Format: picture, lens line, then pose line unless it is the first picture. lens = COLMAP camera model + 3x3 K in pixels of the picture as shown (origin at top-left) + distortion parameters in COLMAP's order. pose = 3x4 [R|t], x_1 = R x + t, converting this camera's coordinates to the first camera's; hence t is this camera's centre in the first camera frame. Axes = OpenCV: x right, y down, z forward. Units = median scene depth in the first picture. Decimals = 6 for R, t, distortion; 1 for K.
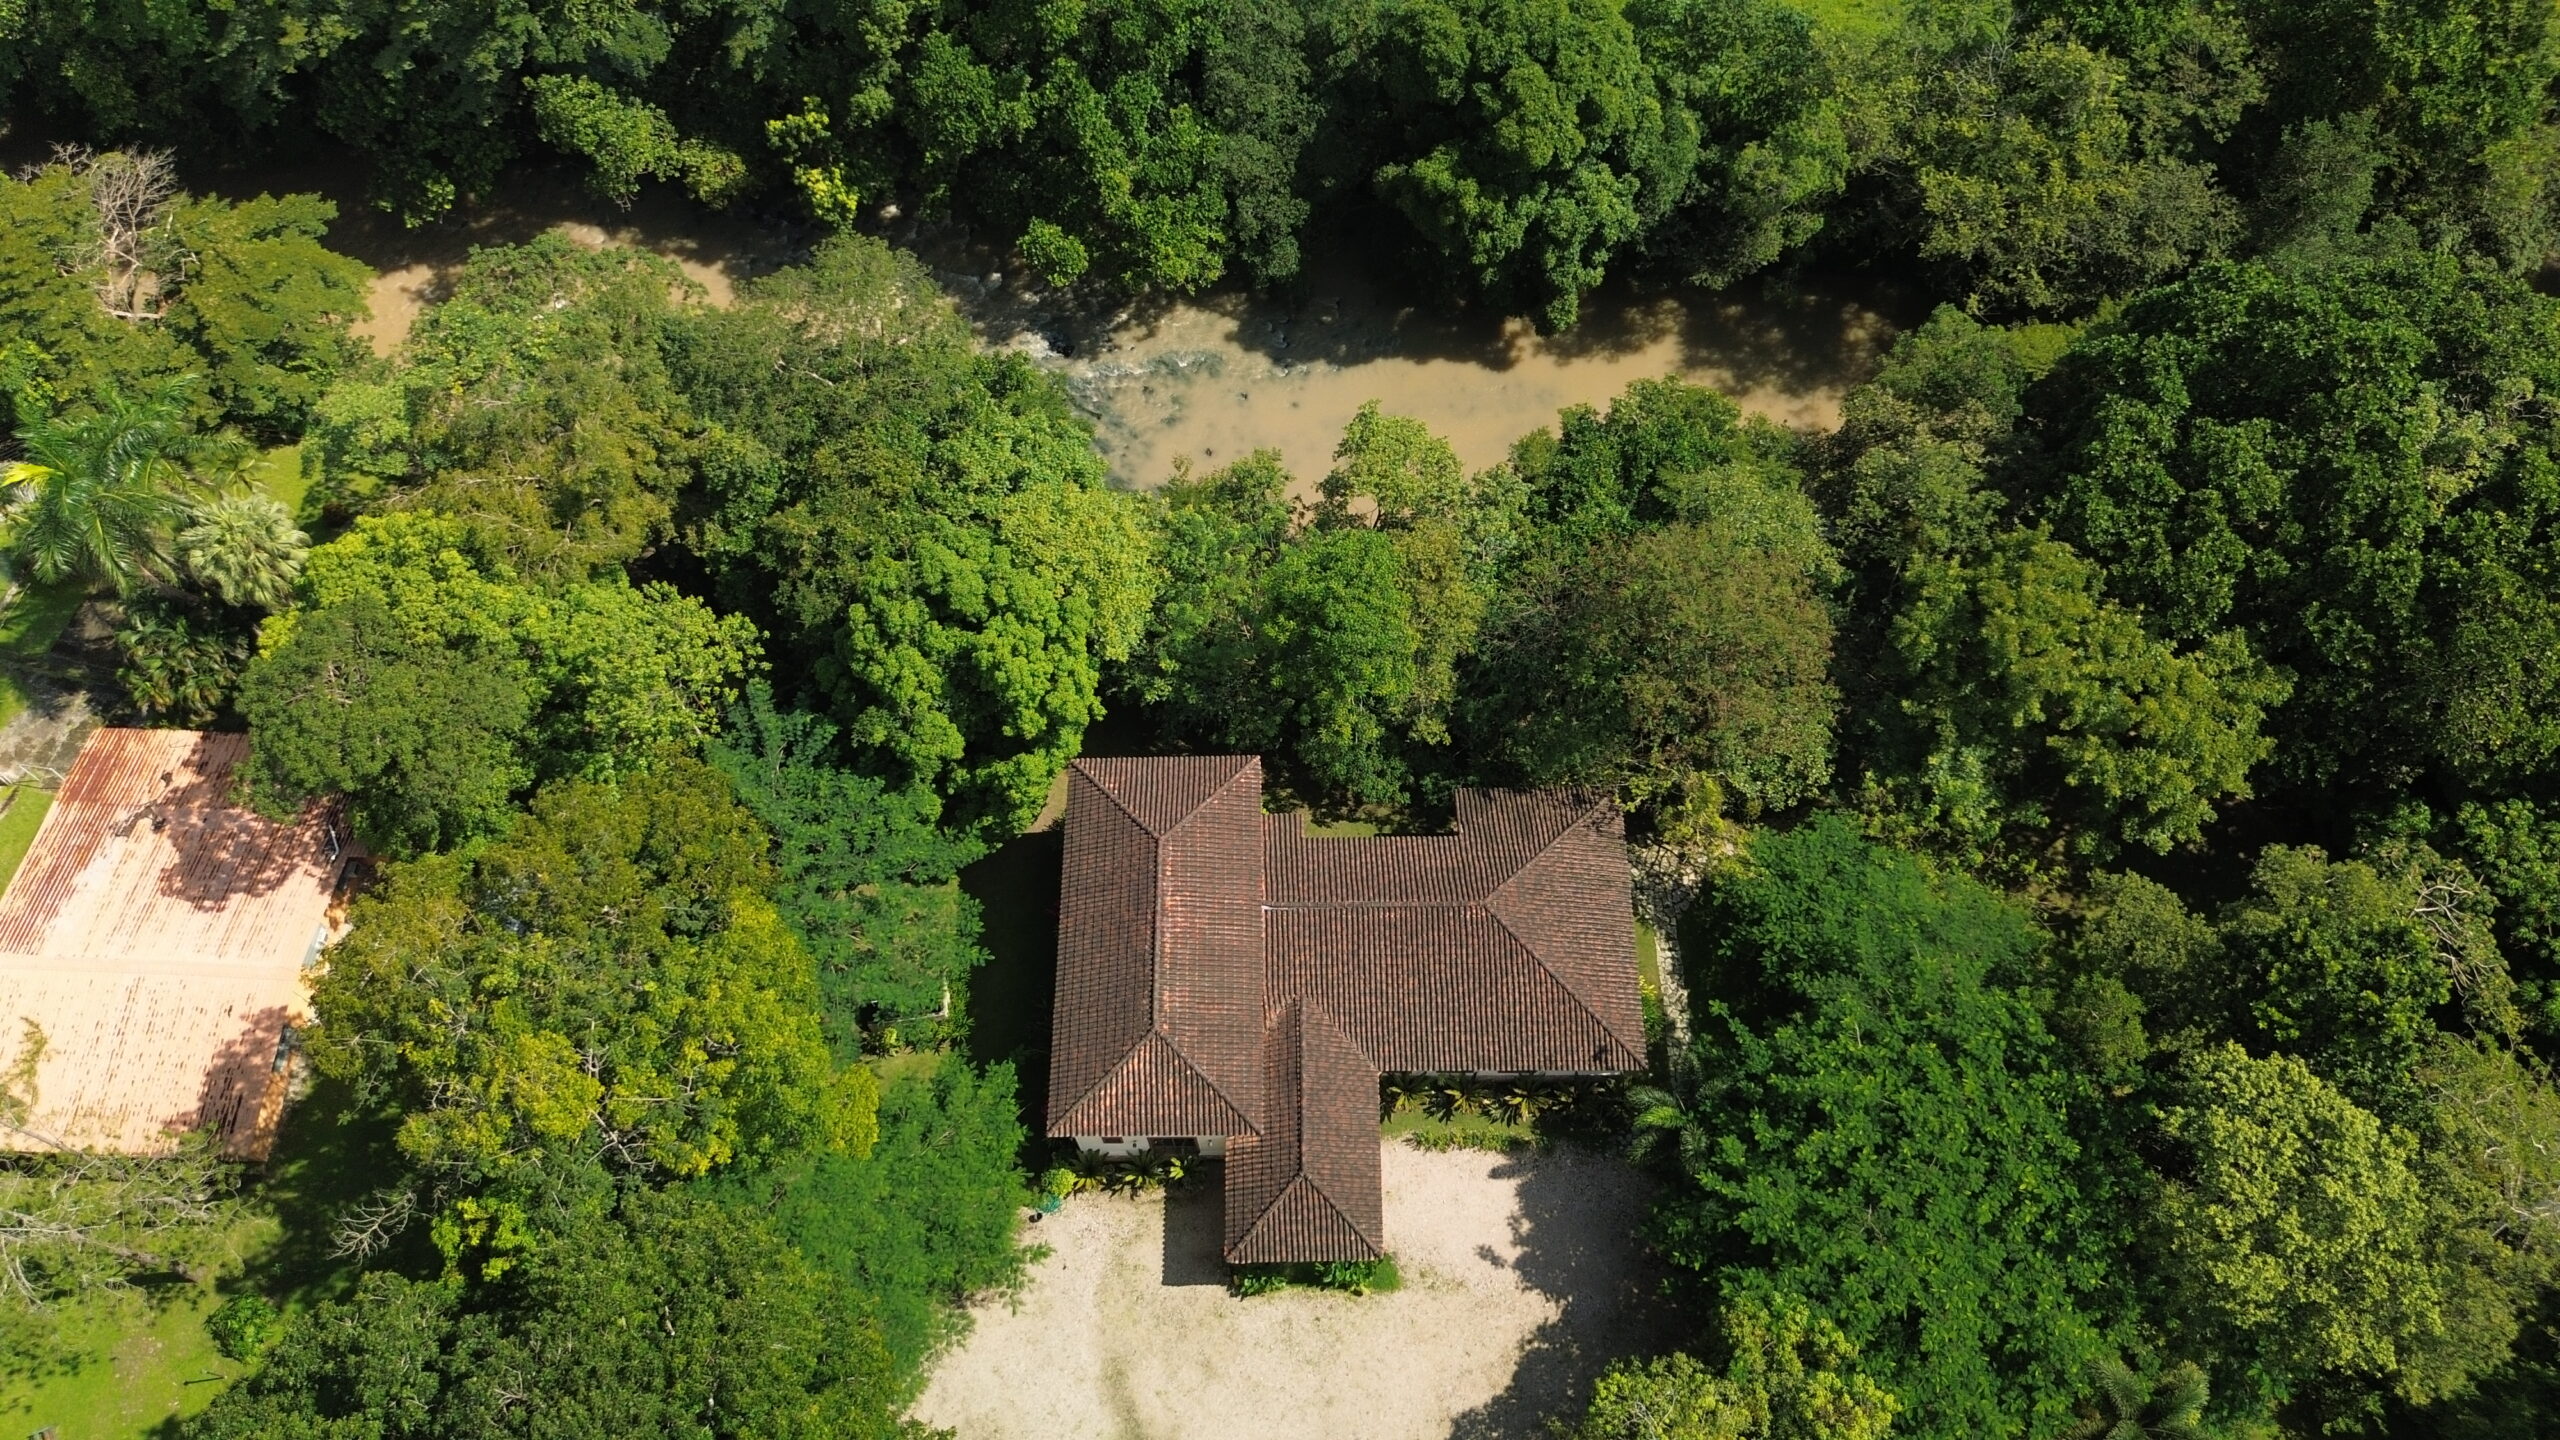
lens RADIAL K [[1804.9, 0, 1280.0], [0, 1804.9, 720.0], [0, 0, 1]] dist [0.038723, 0.000316]
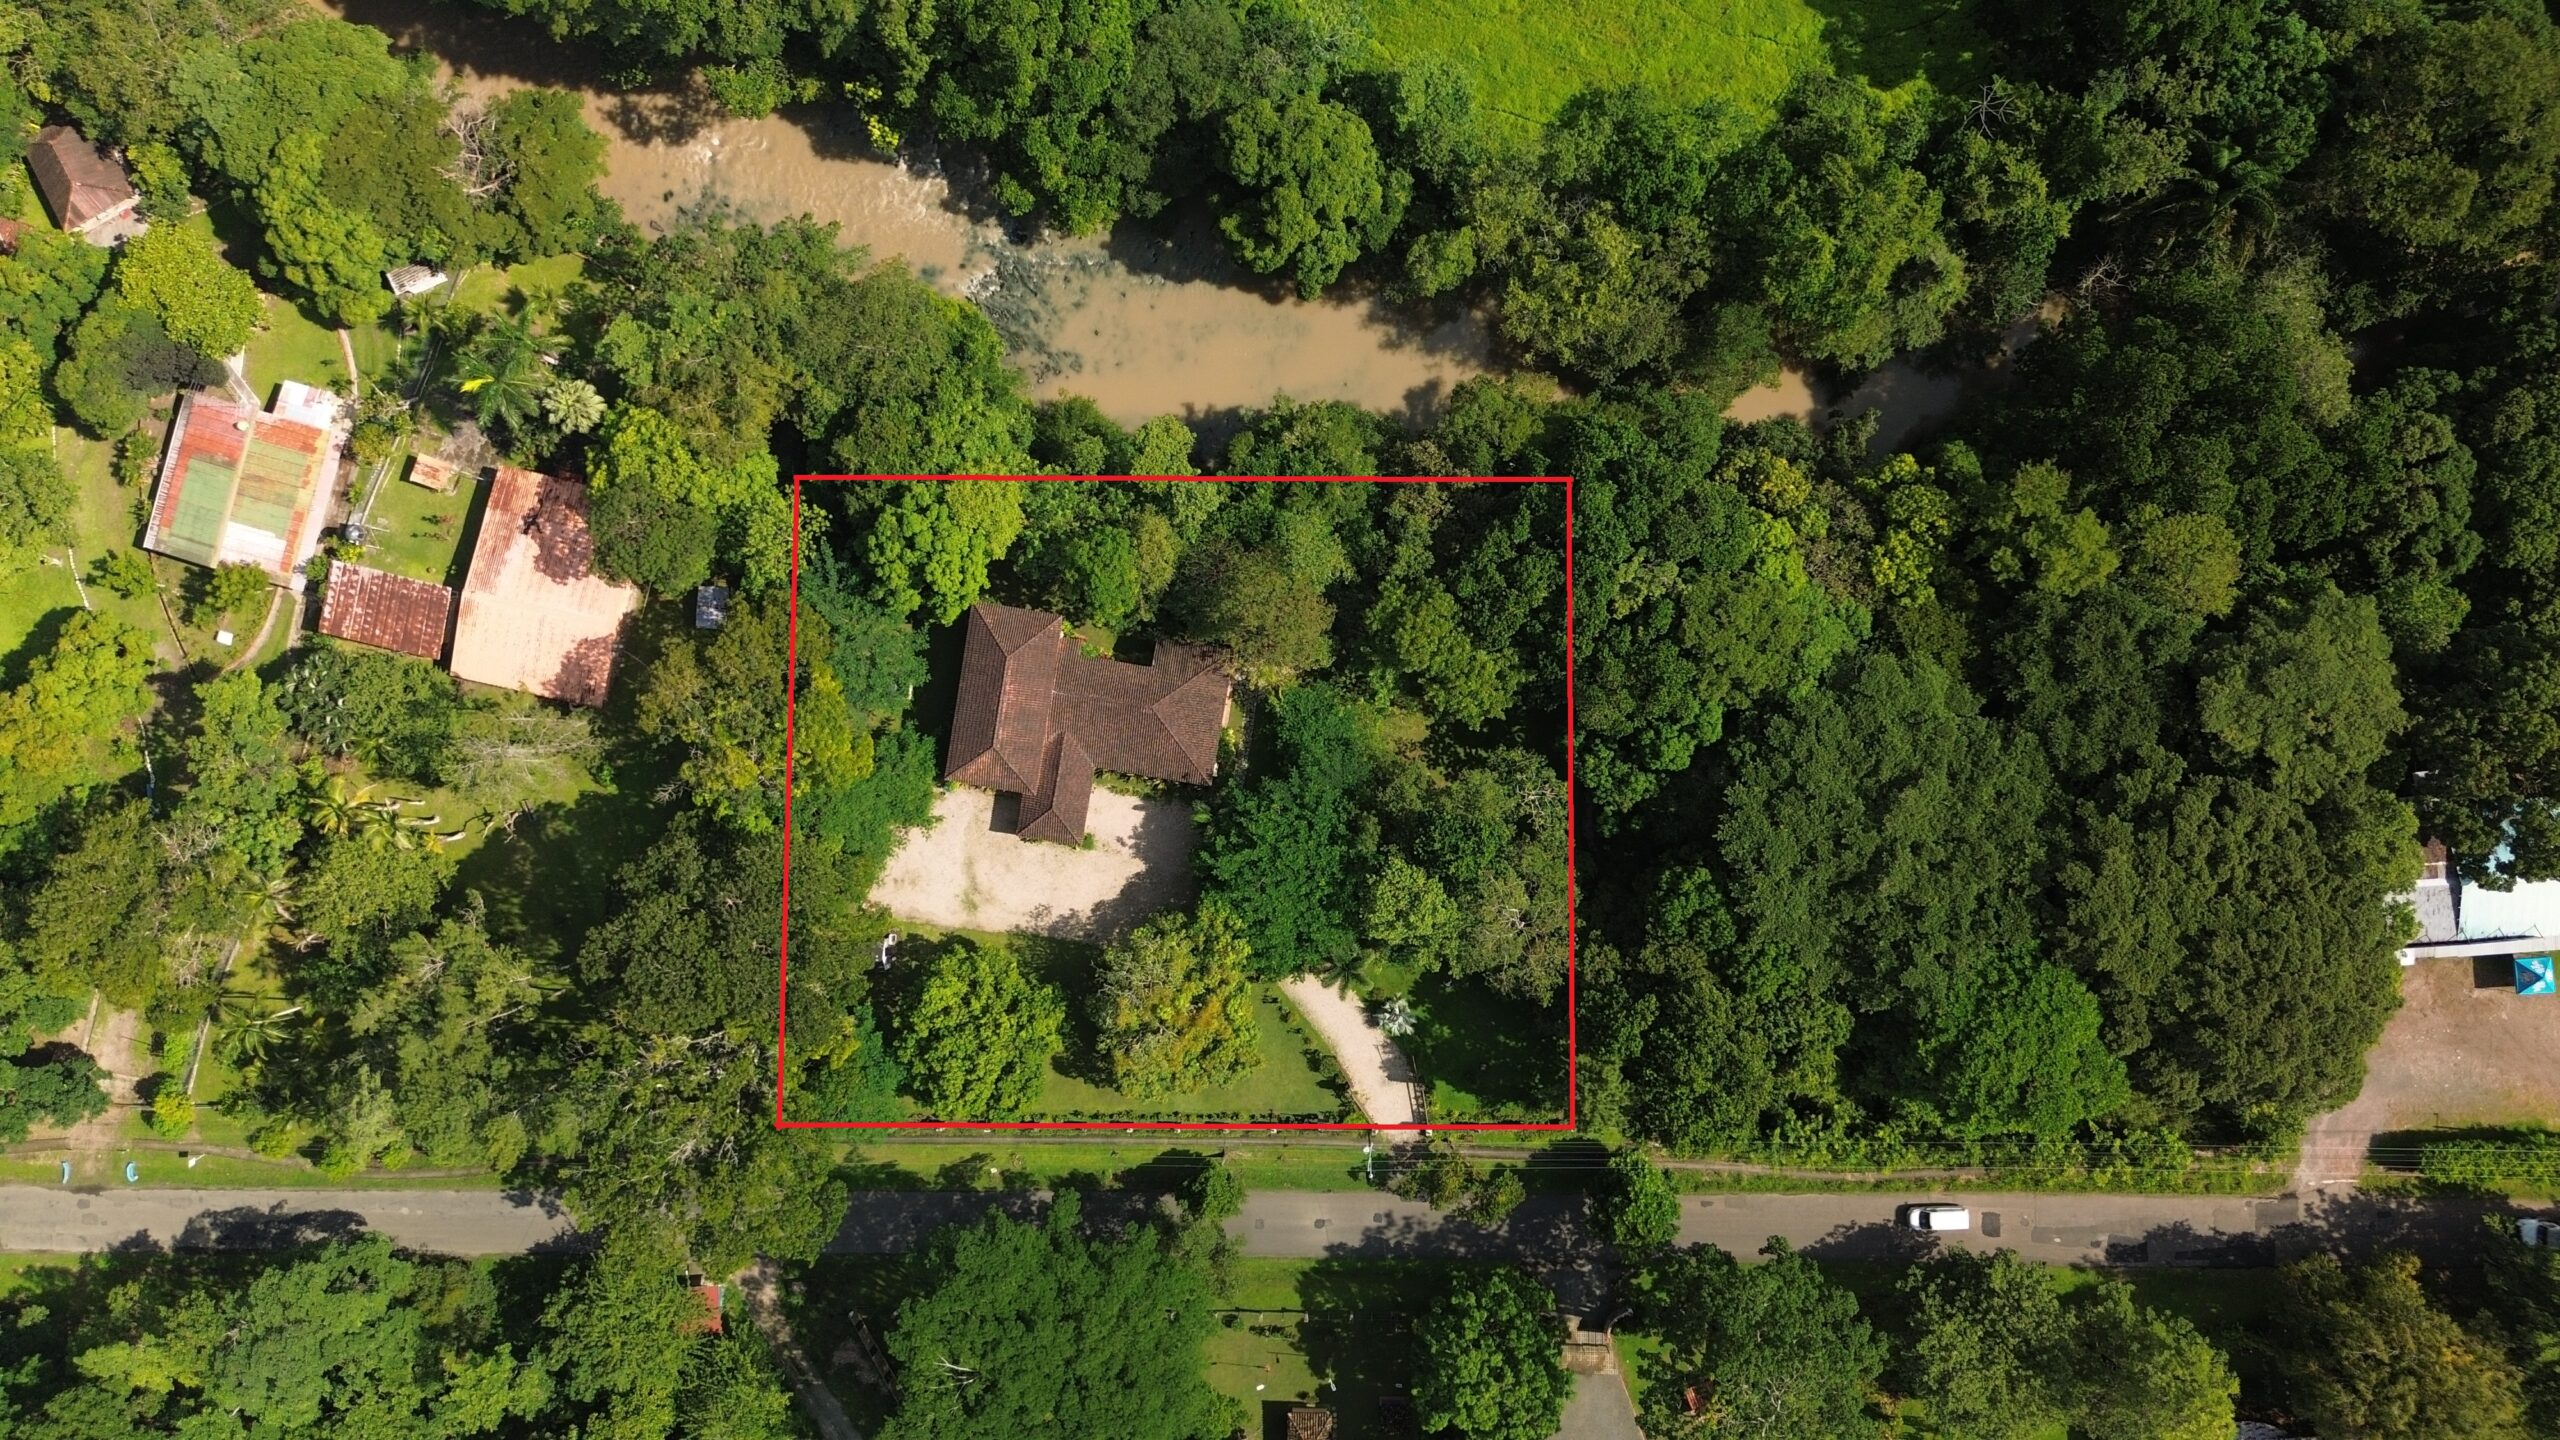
lens RADIAL K [[1804.9, 0, 1280.0], [0, 1804.9, 720.0], [0, 0, 1]] dist [0.038723, 0.000316]
pose [[0.986549, 0.163239, -0.008668, 0.281394], [-0.137789, 0.858930, 0.493208, -0.957985], [0.087956, -0.485379, 0.869868, -0.873968]]
